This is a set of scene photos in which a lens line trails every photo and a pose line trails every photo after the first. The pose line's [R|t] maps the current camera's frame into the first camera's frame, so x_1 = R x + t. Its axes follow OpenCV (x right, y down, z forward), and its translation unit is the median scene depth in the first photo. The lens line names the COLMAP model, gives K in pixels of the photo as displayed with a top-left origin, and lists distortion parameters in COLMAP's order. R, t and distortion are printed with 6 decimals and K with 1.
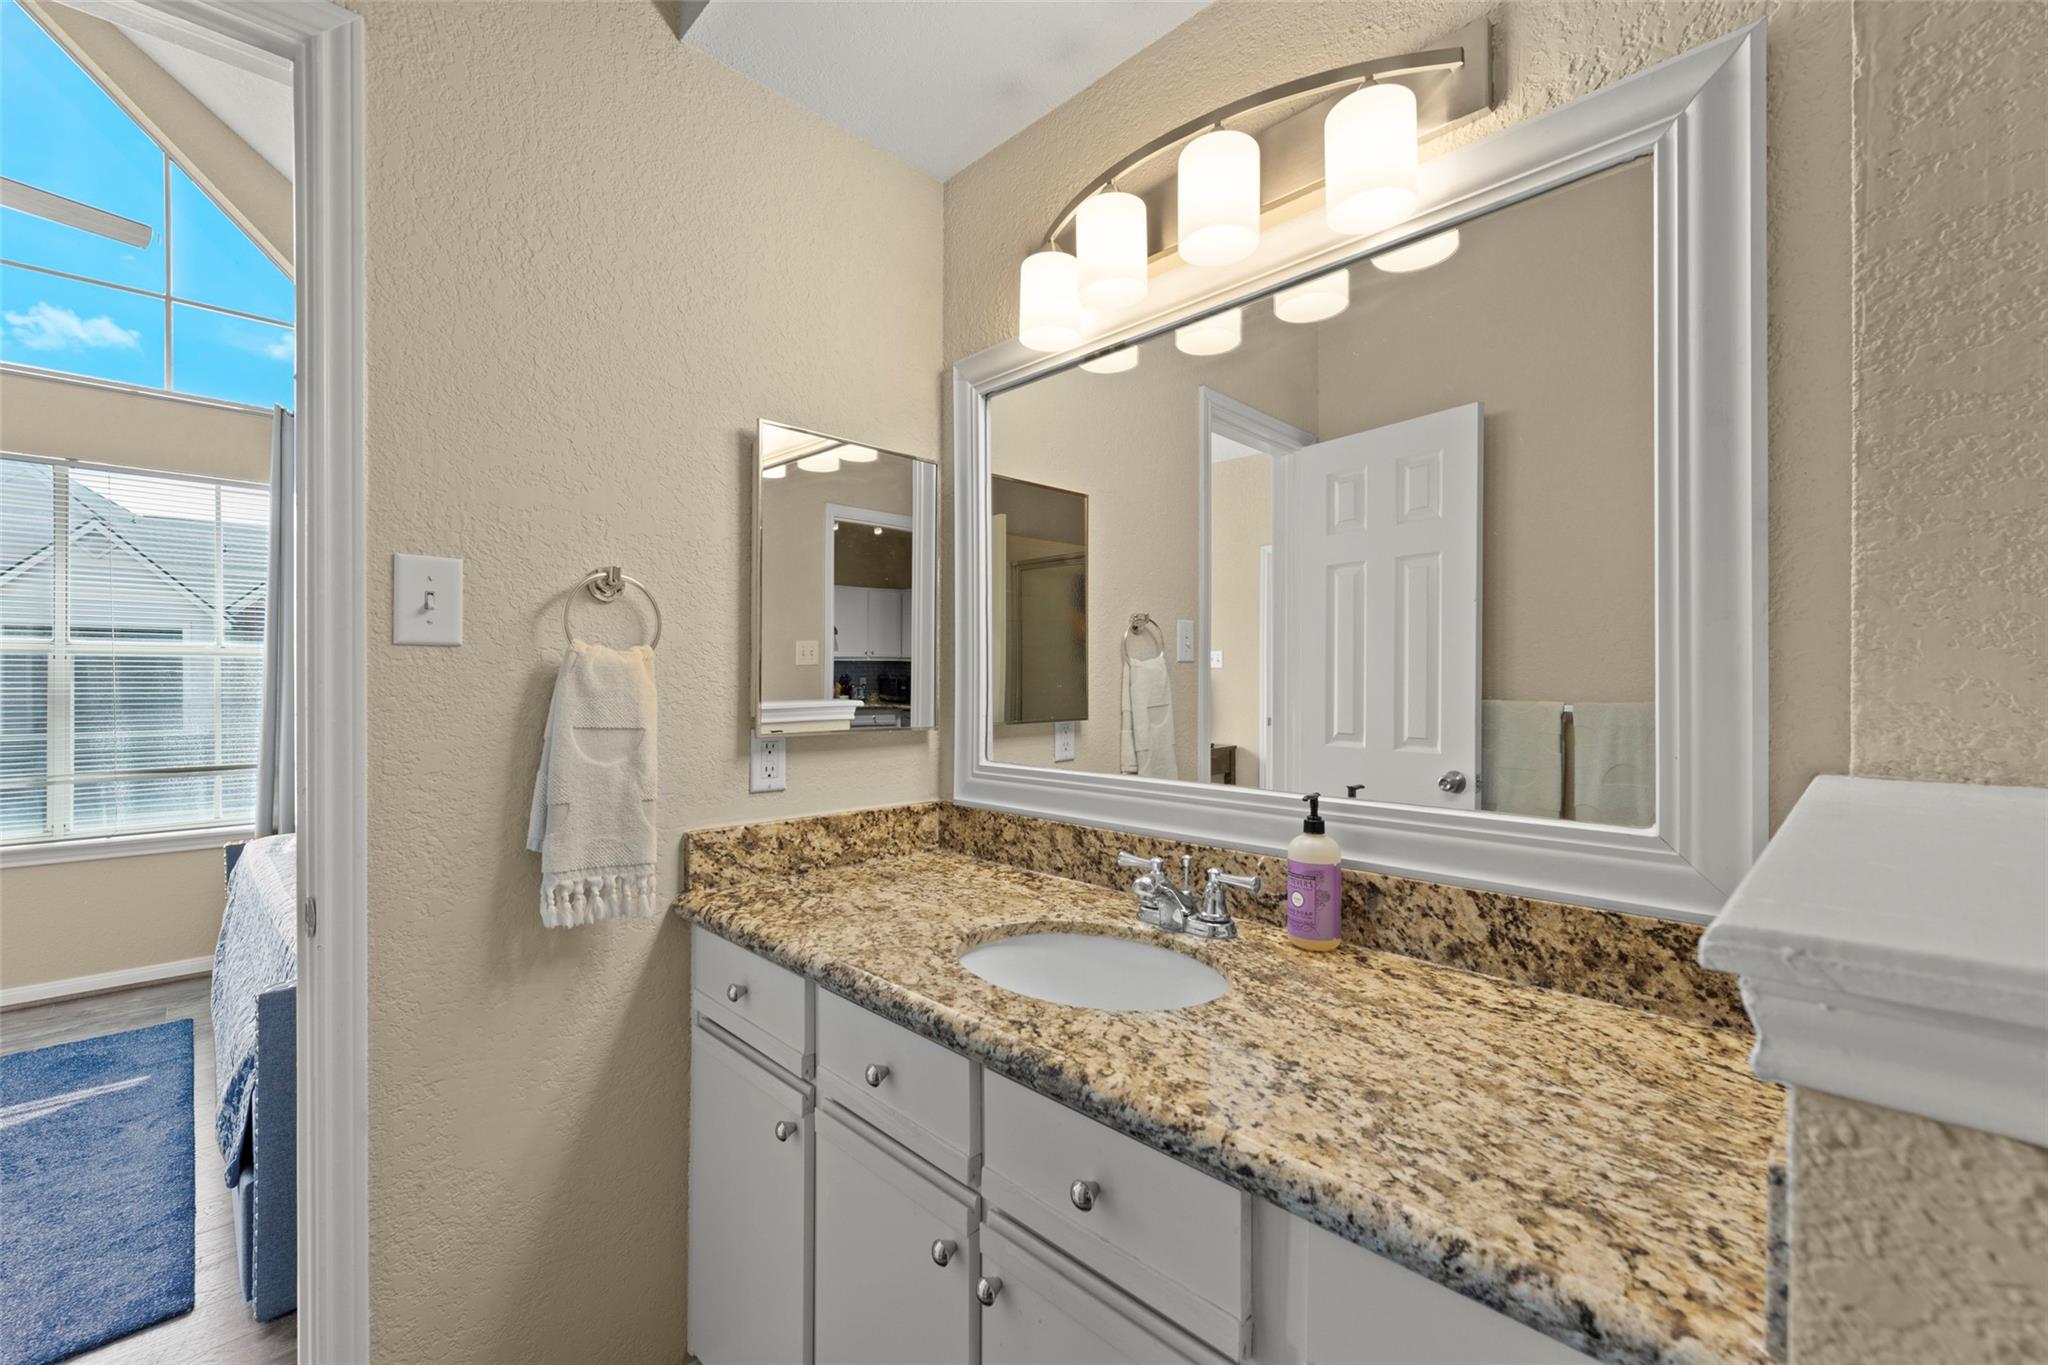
lens RADIAL K [[831.1, 0, 1011.7], [0, 831.1, 689.7], [0, 0, 1]] dist [0.005533, -0.001471]
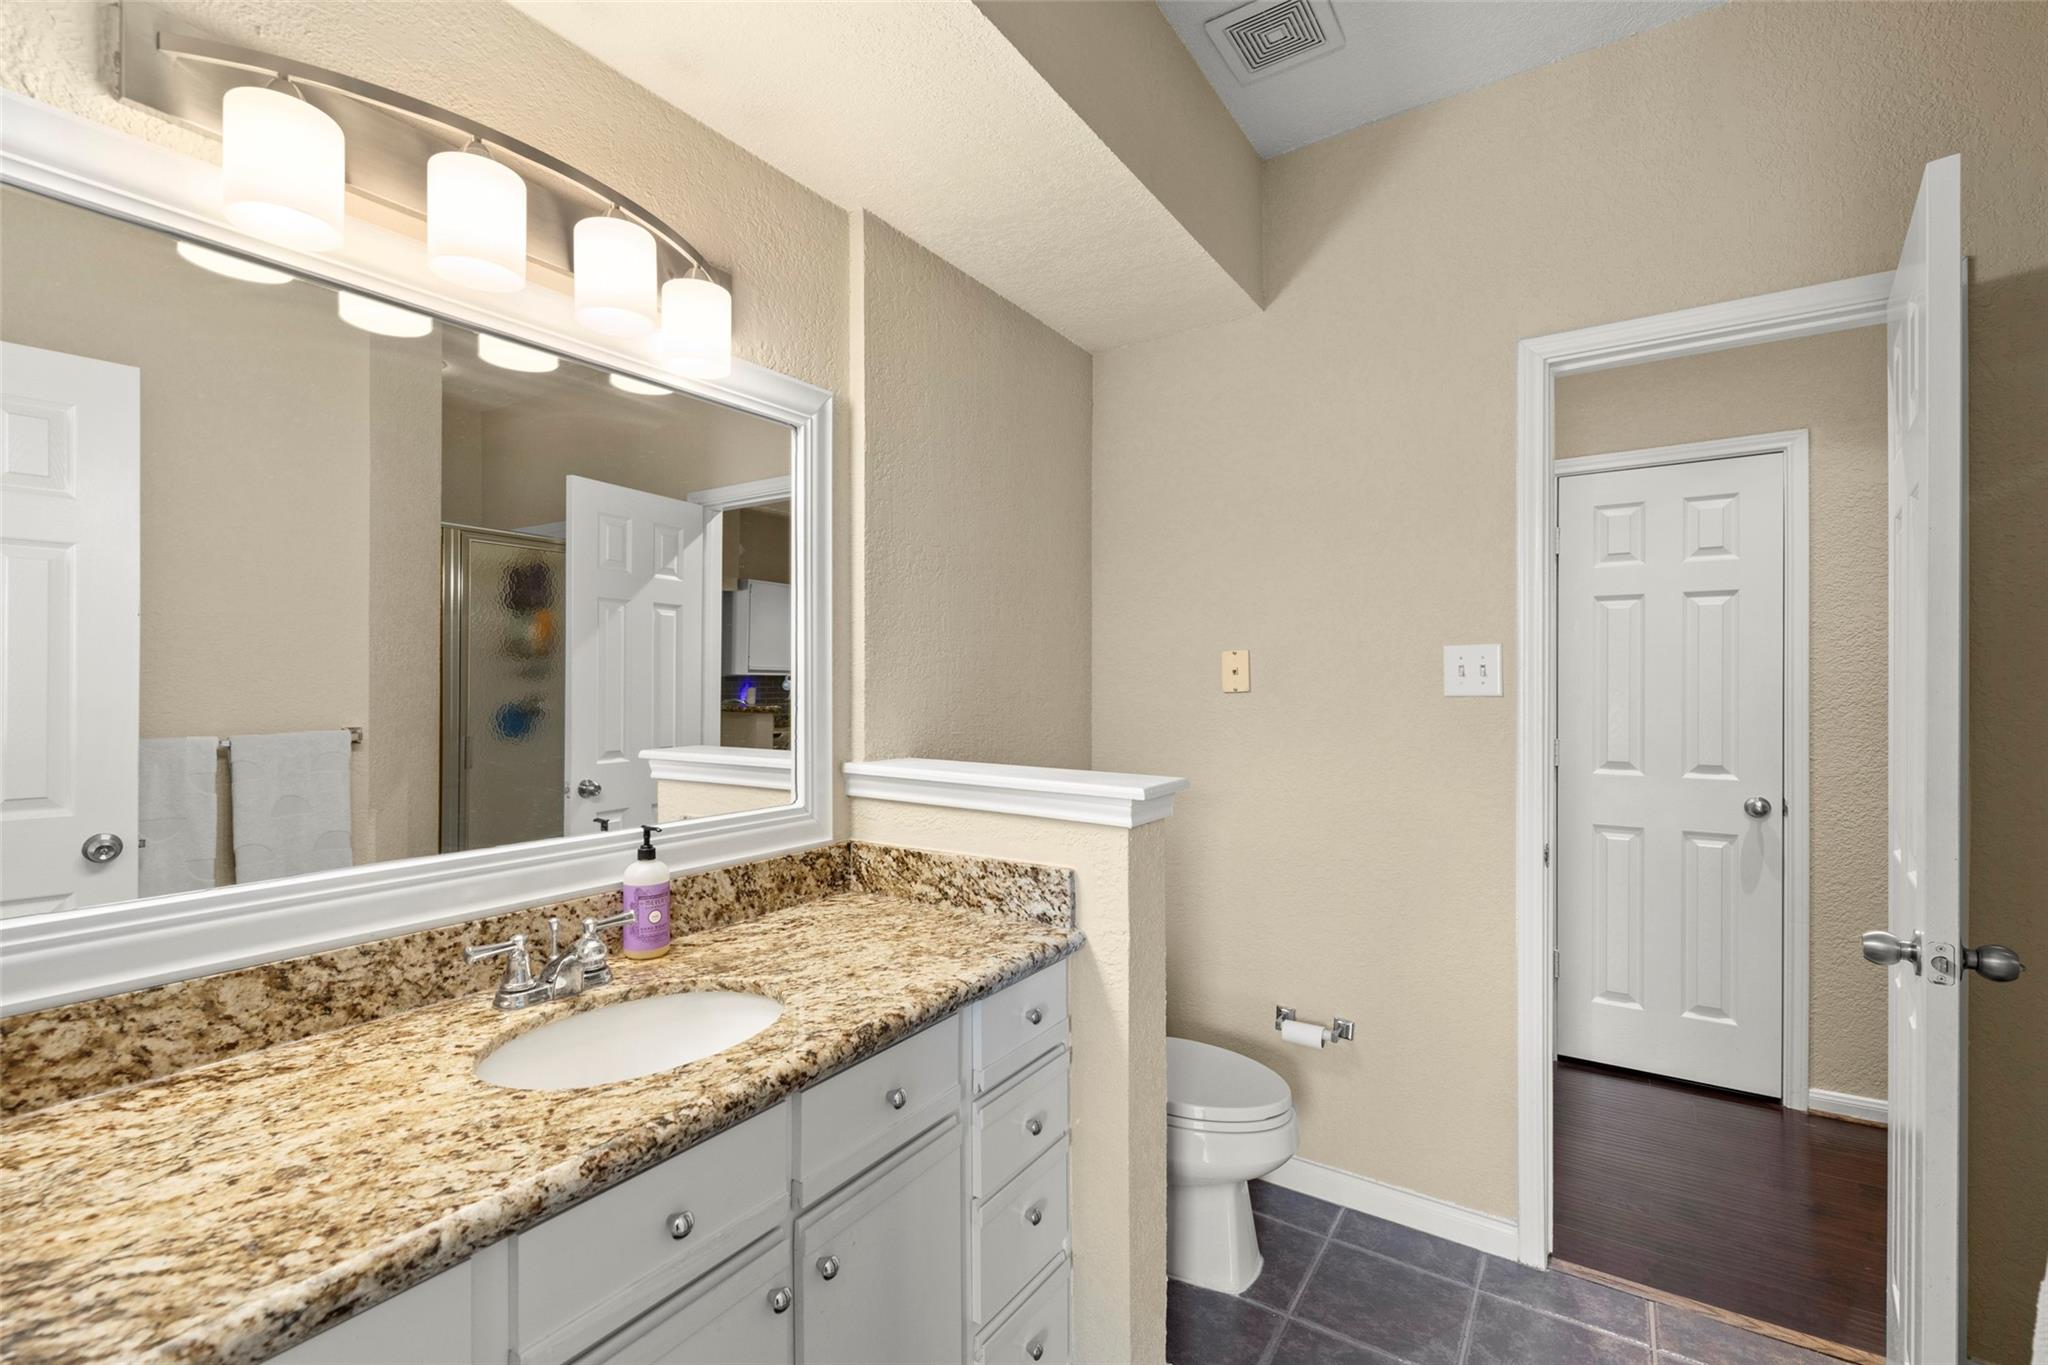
lens RADIAL K [[886.8, 0, 1017.2], [0, 886.8, 682.7], [0, 0, 1]] dist [-0.009418, 0.000475]
pose [[-0.200702, 0.001898, 0.979651, -1.102611], [0.012878, 0.999917, 0.000701, -0.081467], [-0.979568, 0.012757, -0.200709, 0.836248]]
